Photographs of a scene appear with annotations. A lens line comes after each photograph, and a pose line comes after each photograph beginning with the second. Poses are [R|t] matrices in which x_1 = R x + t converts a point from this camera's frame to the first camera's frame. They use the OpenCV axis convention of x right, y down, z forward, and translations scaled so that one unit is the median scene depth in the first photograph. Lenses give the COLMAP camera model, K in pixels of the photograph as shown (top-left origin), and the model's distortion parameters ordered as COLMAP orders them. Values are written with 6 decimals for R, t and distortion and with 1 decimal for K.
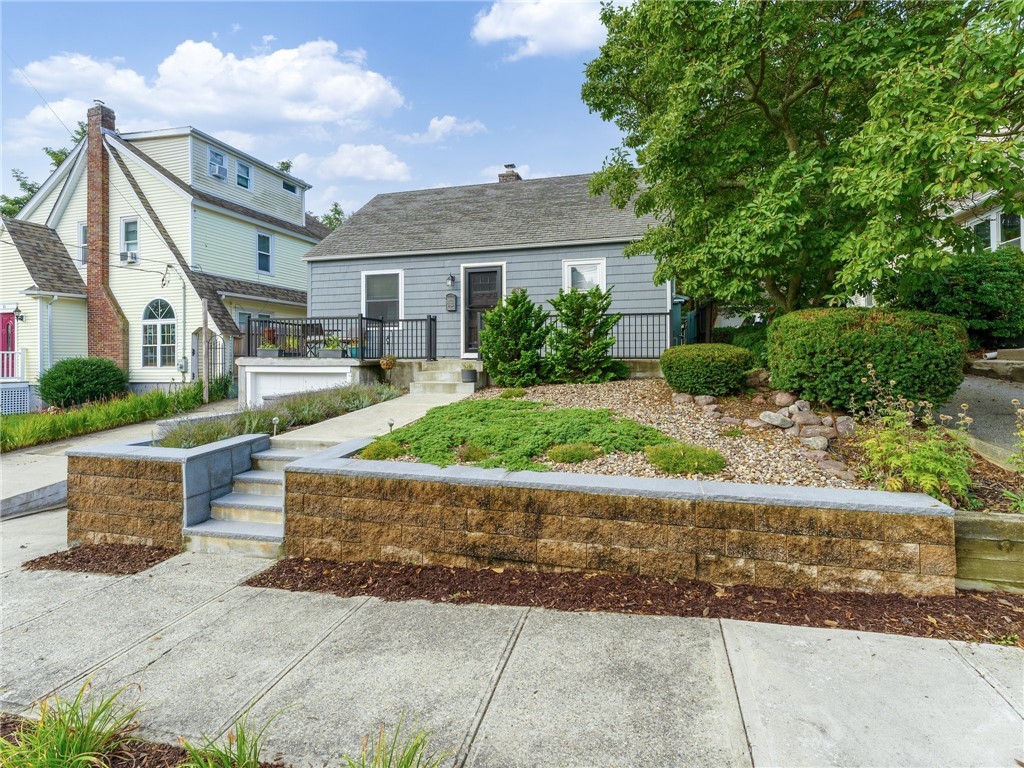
lens RADIAL K [[508.0, 0, 547.4], [0, 508.0, 354.0], [0, 0, 1]] dist [-0.003810, -0.000337]
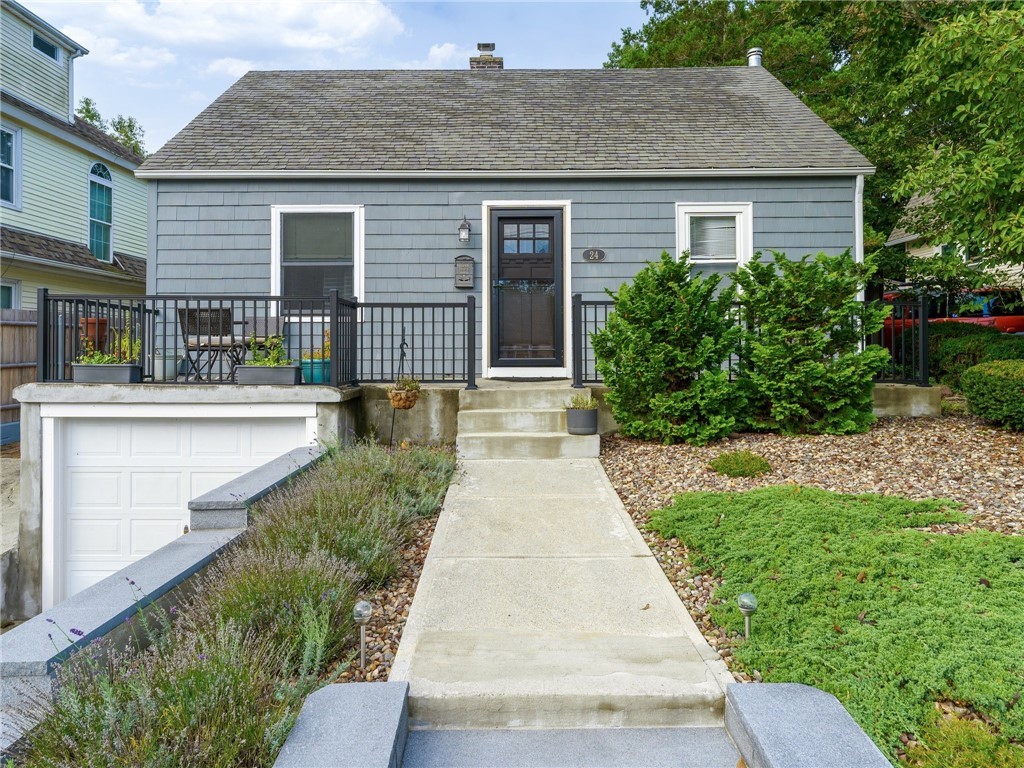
lens RADIAL K [[688.4, 0, 536.1], [0, 688.4, 339.0], [0, 0, 1]] dist [-0.002842, -0.002048]
pose [[0.969543, 0.006920, 0.244825, -0.305087], [-0.003064, 0.999865, -0.016129, -0.021706], [-0.244904, 0.014888, 0.969433, 0.302454]]
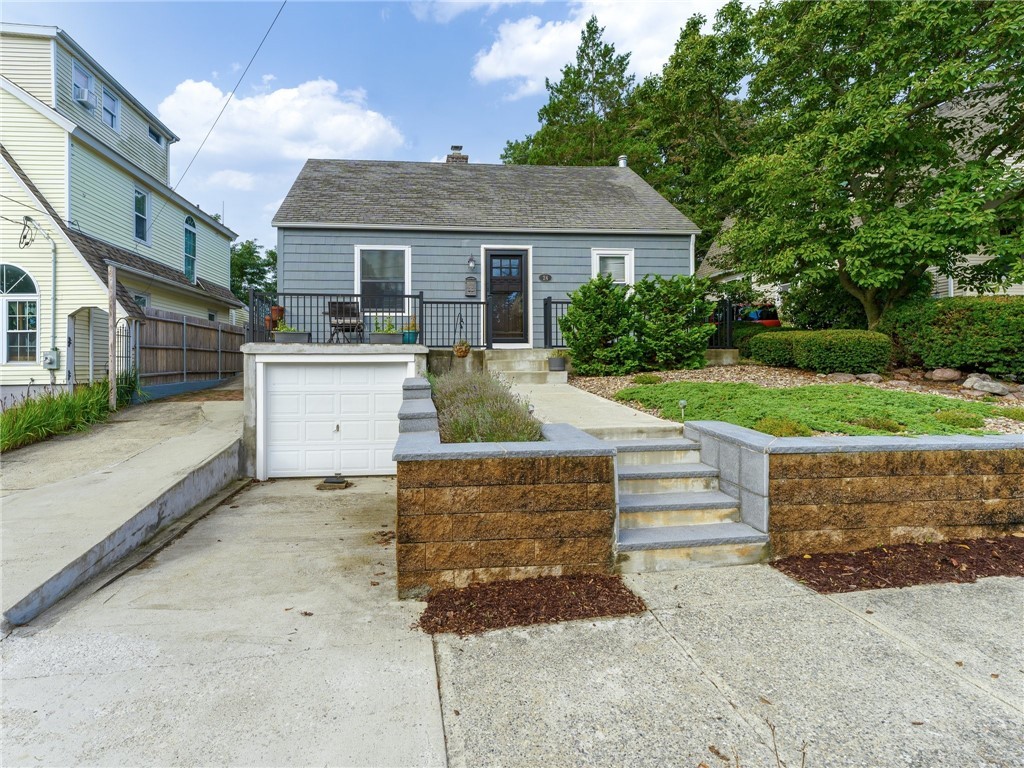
lens RADIAL K [[508.0, 0, 486.3], [0, 508.0, 361.3], [0, 0, 1]] dist [-0.003810, -0.000337]
pose [[0.938609, -0.000636, 0.344983, -0.494882], [0.001603, 0.999996, -0.002517, 0.033572], [-0.344980, 0.002916, 0.938605, 0.157694]]
